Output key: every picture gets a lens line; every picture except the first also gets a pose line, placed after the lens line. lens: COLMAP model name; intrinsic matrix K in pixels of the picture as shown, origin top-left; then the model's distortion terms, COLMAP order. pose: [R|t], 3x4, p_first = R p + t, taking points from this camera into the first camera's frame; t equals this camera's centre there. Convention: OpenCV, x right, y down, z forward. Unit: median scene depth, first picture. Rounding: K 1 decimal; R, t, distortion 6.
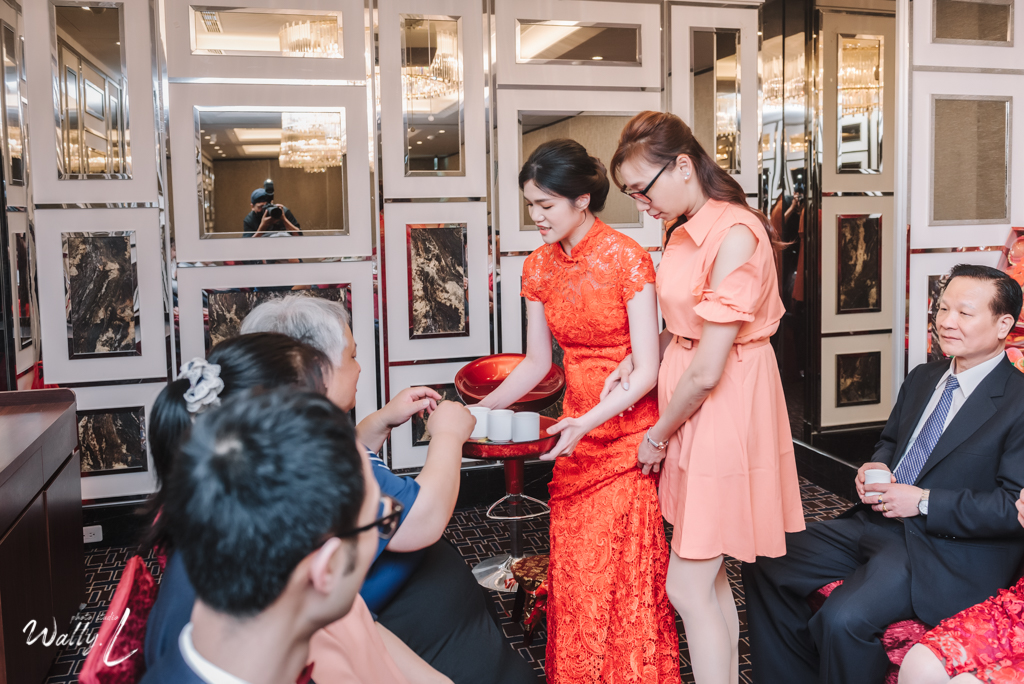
lens RADIAL K [[917.0, 0, 547.6], [0, 917.0, 277.6], [0, 0, 1]] dist [-0.015974, 0.006922]
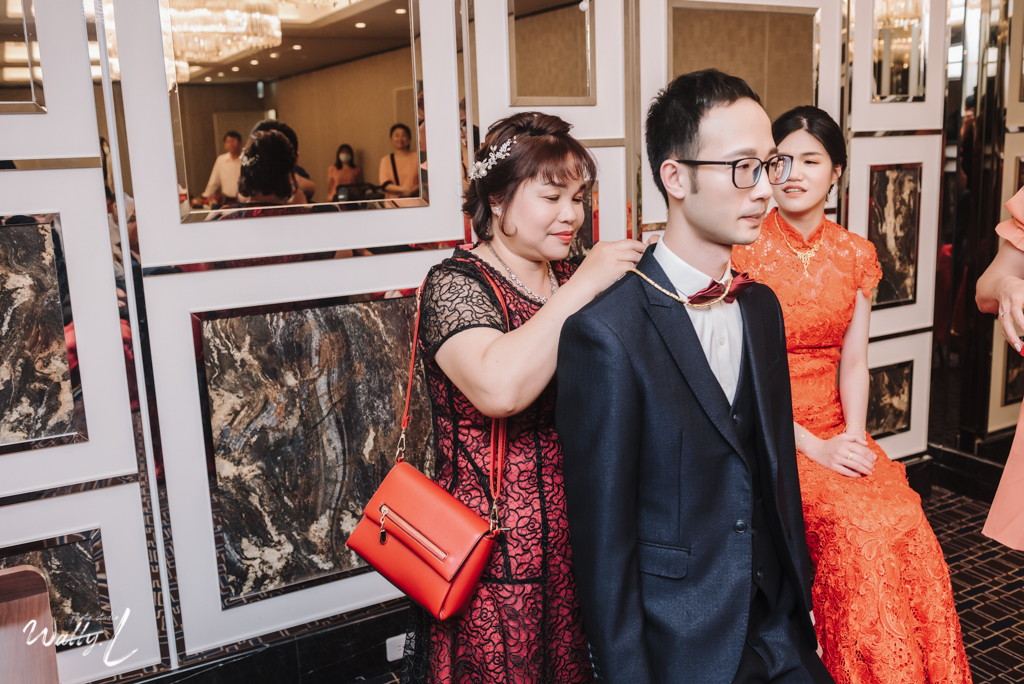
lens RADIAL K [[978.3, 0, 577.3], [0, 978.3, 324.6], [0, 0, 1]] dist [-0.012831, 0.000000]
pose [[0.970345, -0.055248, 0.235324, -0.273191], [0.028876, 0.993052, 0.114074, -0.039350], [-0.239992, -0.103896, 0.965199, 0.346481]]
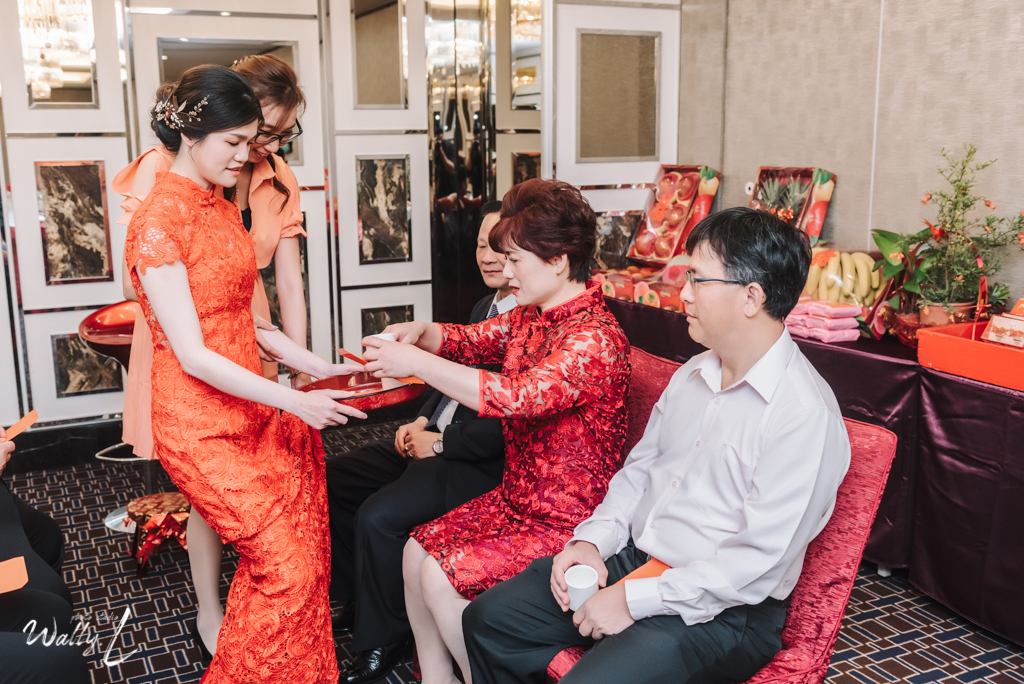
lens RADIAL K [[1007.4, 0, 477.3], [0, 1007.4, 345.7], [0, 0, 1]] dist [-0.008447, 0.000000]
pose [[0.988714, -0.025348, 0.147653, 0.134473], [0.008048, 0.993146, 0.116606, 0.012106], [-0.149597, -0.114102, 0.982141, -0.087401]]
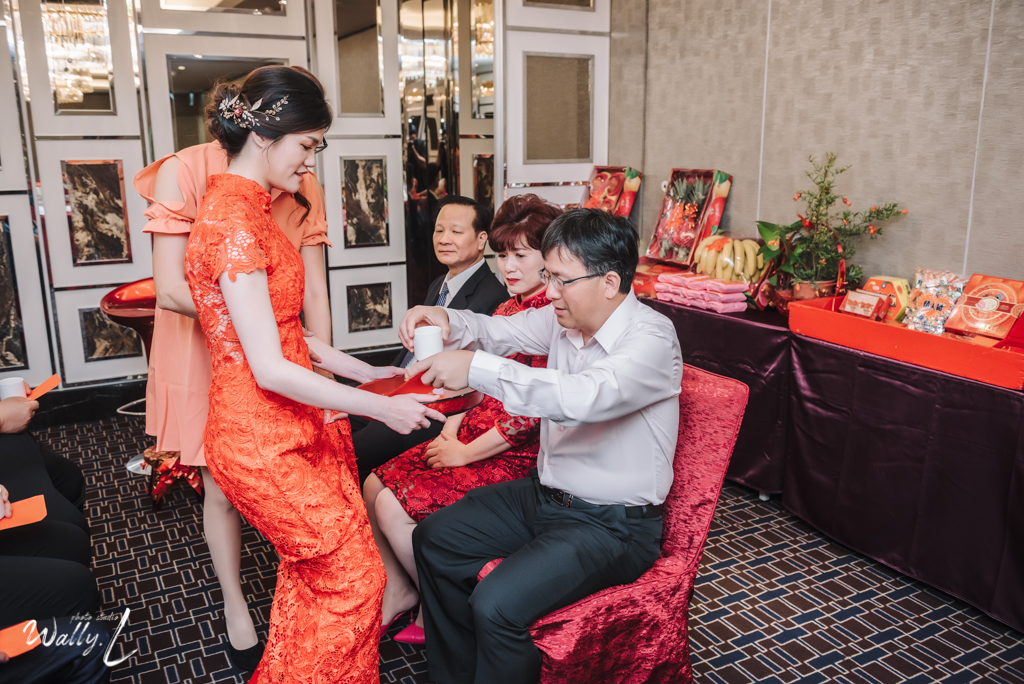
lens RADIAL K [[850.7, 0, 509.3], [0, 850.7, 343.6], [0, 0, 1]] dist [-0.009702, -0.006483]
pose [[0.978420, -0.036106, 0.203447, 0.153732], [0.005275, 0.988658, 0.150091, 0.008610], [-0.206559, -0.145779, 0.967513, -0.110847]]
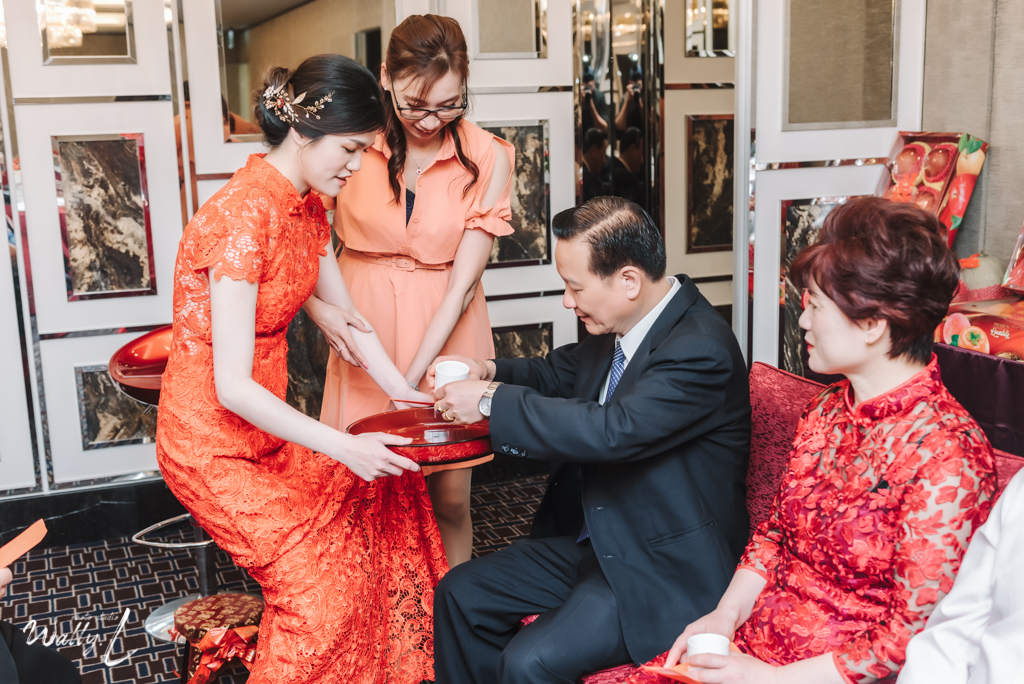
lens RADIAL K [[1250.3, 0, 529.2], [0, 1250.3, 369.5], [0, 0, 1]] dist [0.001788, 0.000000]
pose [[0.995929, -0.025664, 0.086409, 0.119680], [0.013927, 0.990912, 0.133792, -0.004472], [-0.089057, -0.132044, 0.987235, 0.012163]]
